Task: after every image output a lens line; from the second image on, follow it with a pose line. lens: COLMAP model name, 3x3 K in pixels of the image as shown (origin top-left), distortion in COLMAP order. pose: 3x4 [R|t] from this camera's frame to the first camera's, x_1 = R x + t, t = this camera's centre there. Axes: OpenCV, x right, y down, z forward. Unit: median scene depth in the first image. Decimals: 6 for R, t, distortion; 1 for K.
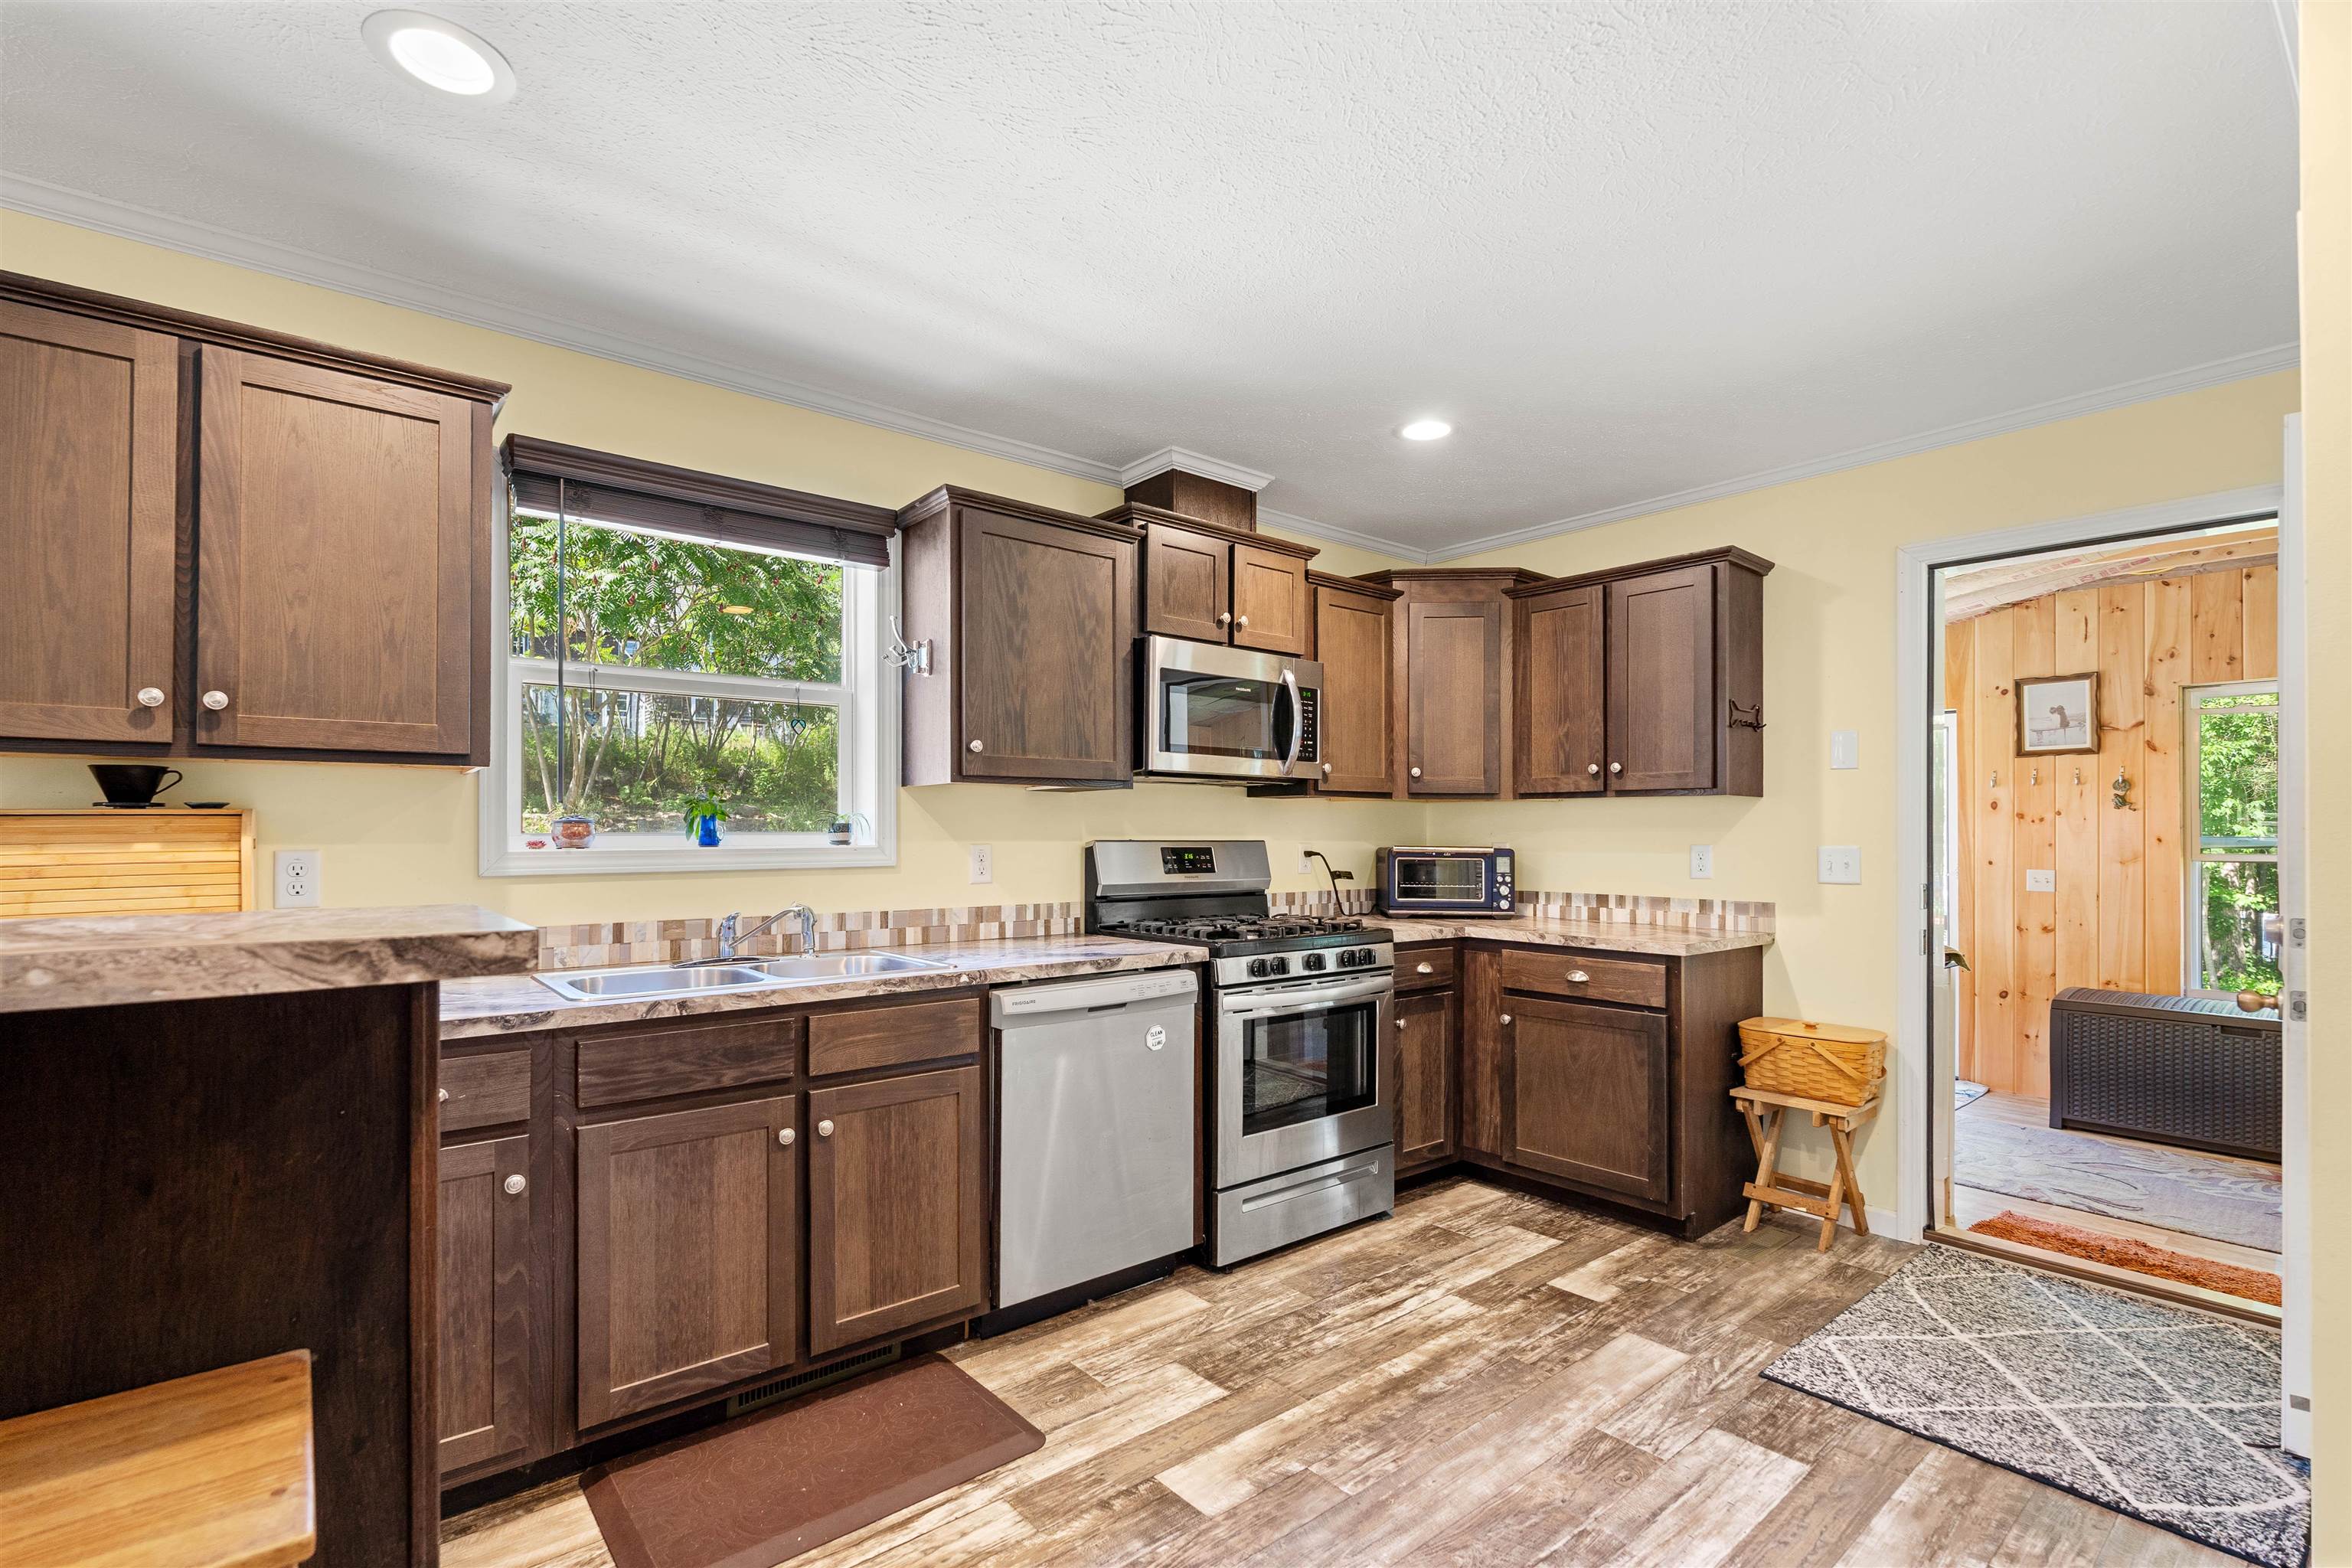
lens RADIAL K [[1042.9, 0, 1162.0], [0, 1042.9, 832.8], [0, 0, 1]] dist [-0.004912, -0.000569]
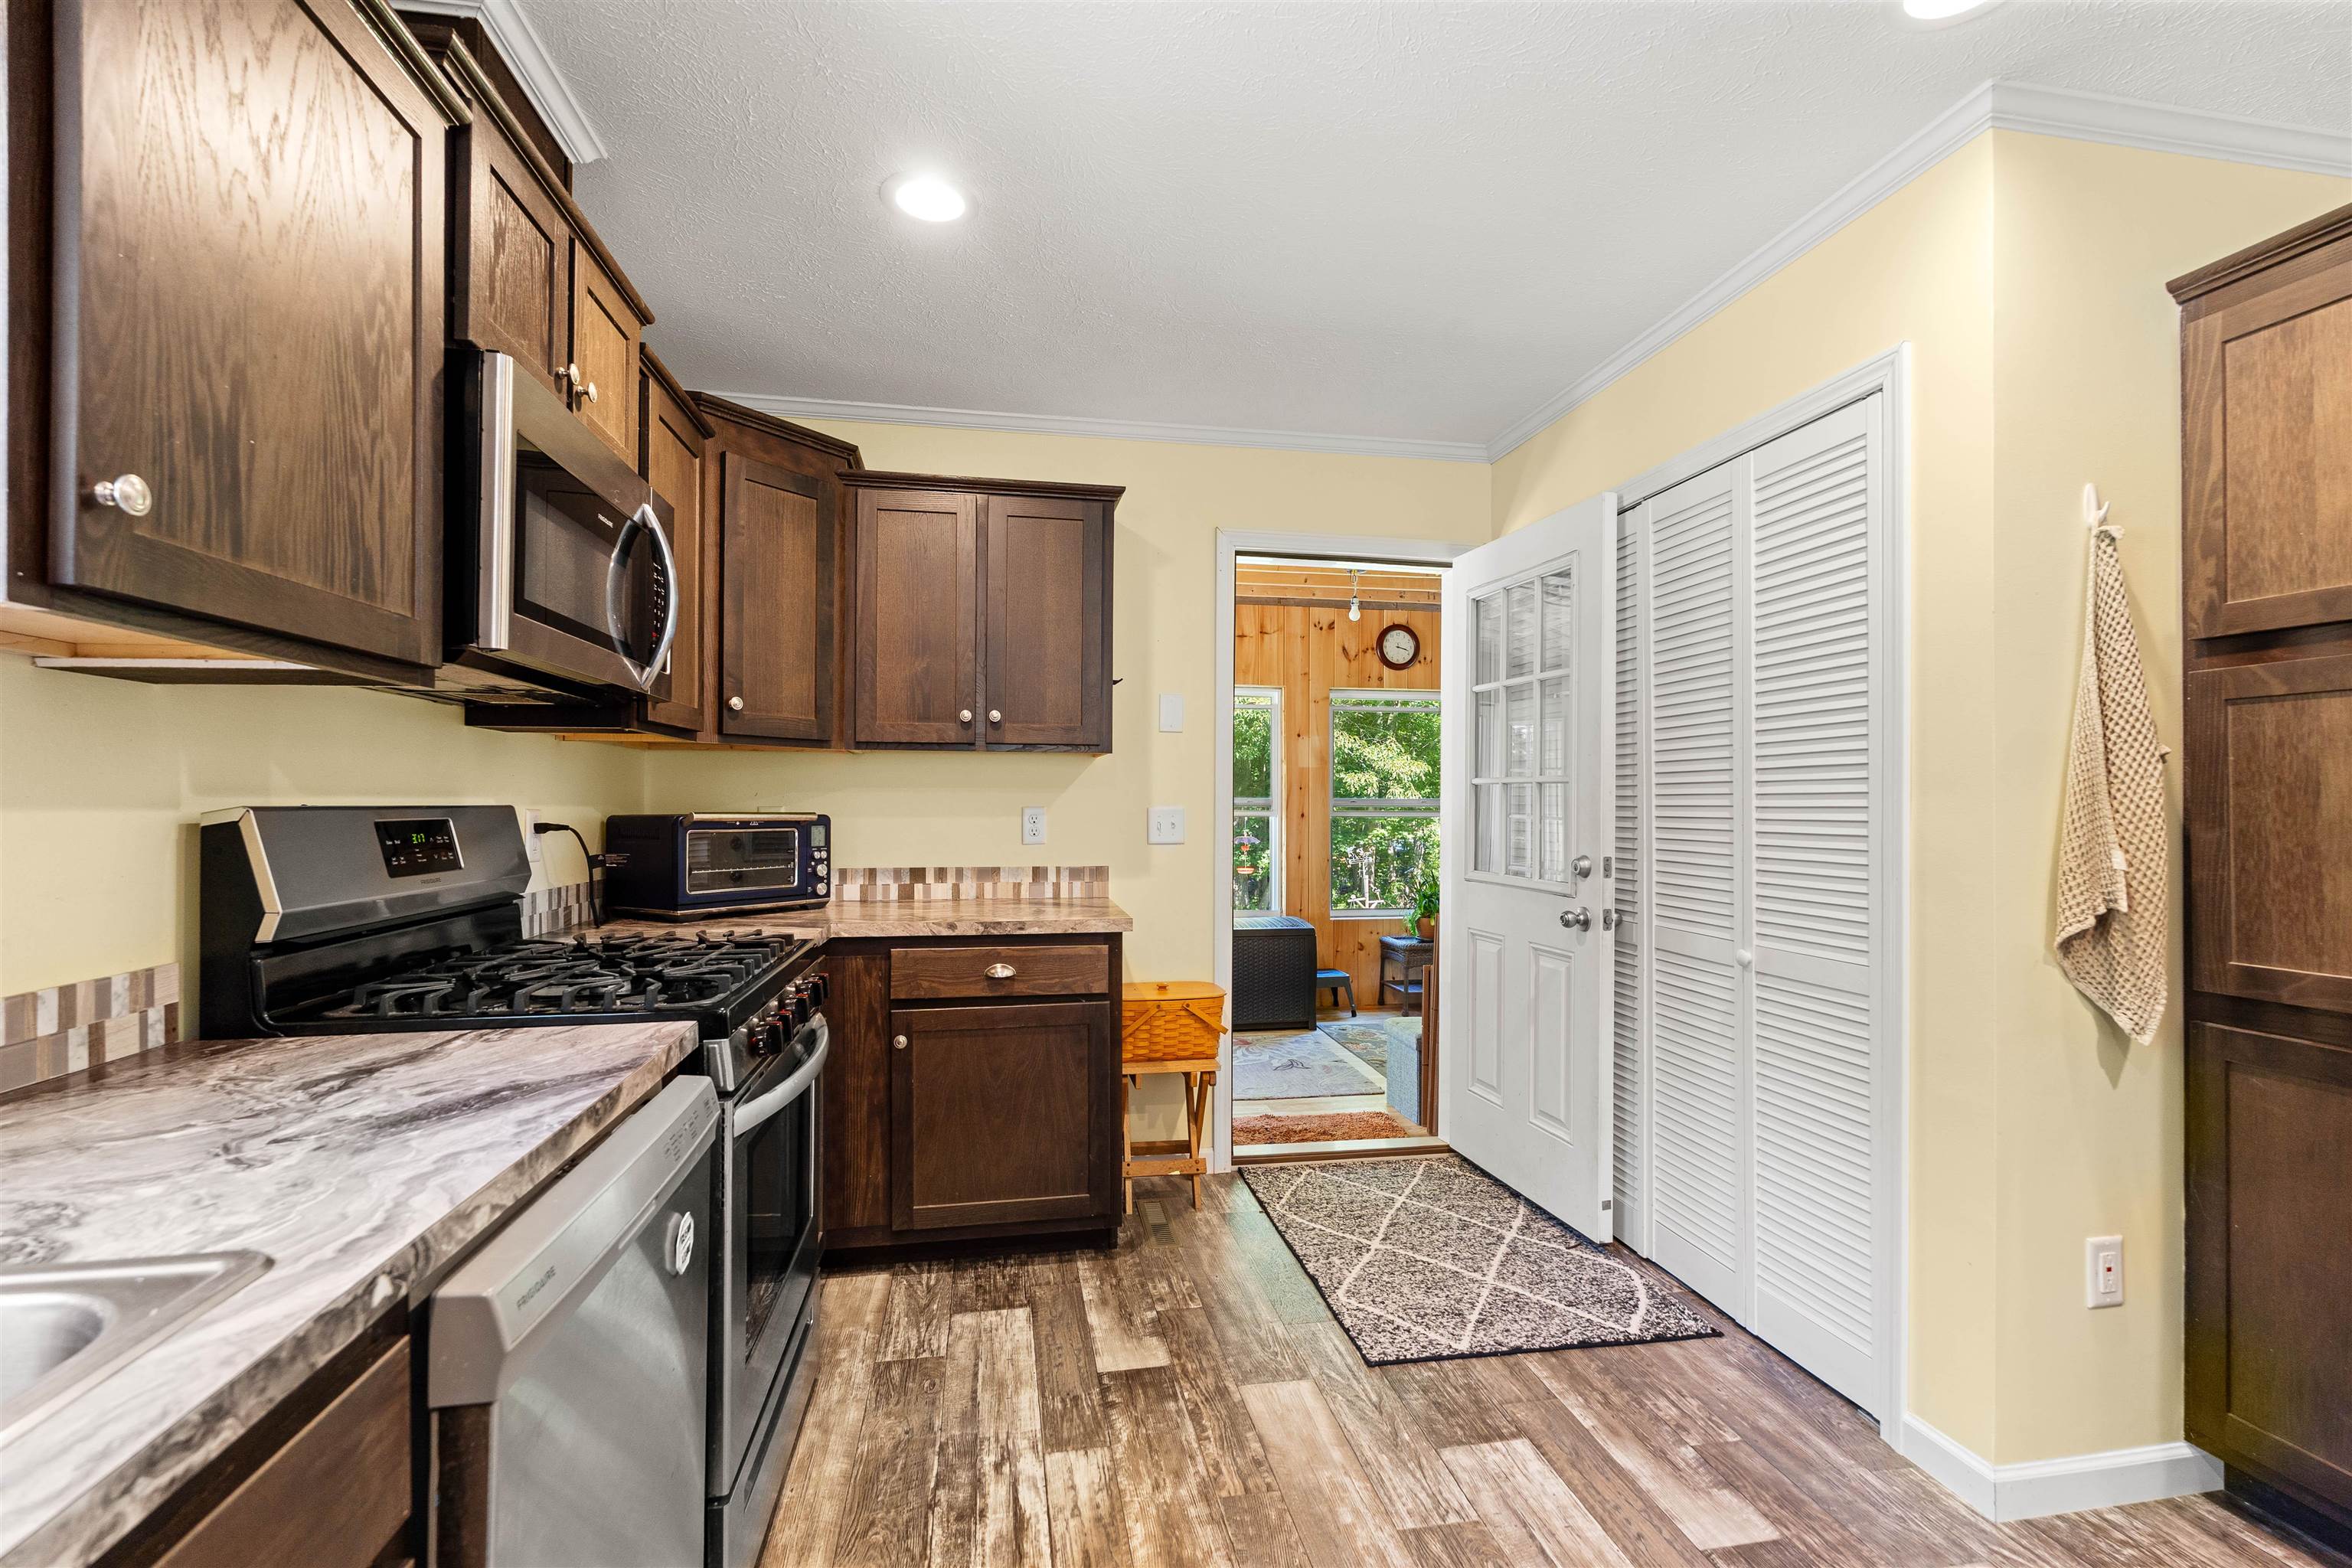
lens RADIAL K [[1042.9, 0, 1177.9], [0, 1042.9, 797.3], [0, 0, 1]] dist [-0.004912, -0.000569]
pose [[0.493535, 0.000541, 0.869726, -0.241379], [-0.000989, 1.000000, -0.000061, 0.003159], [-0.869725, -0.000831, 0.493535, 0.491694]]
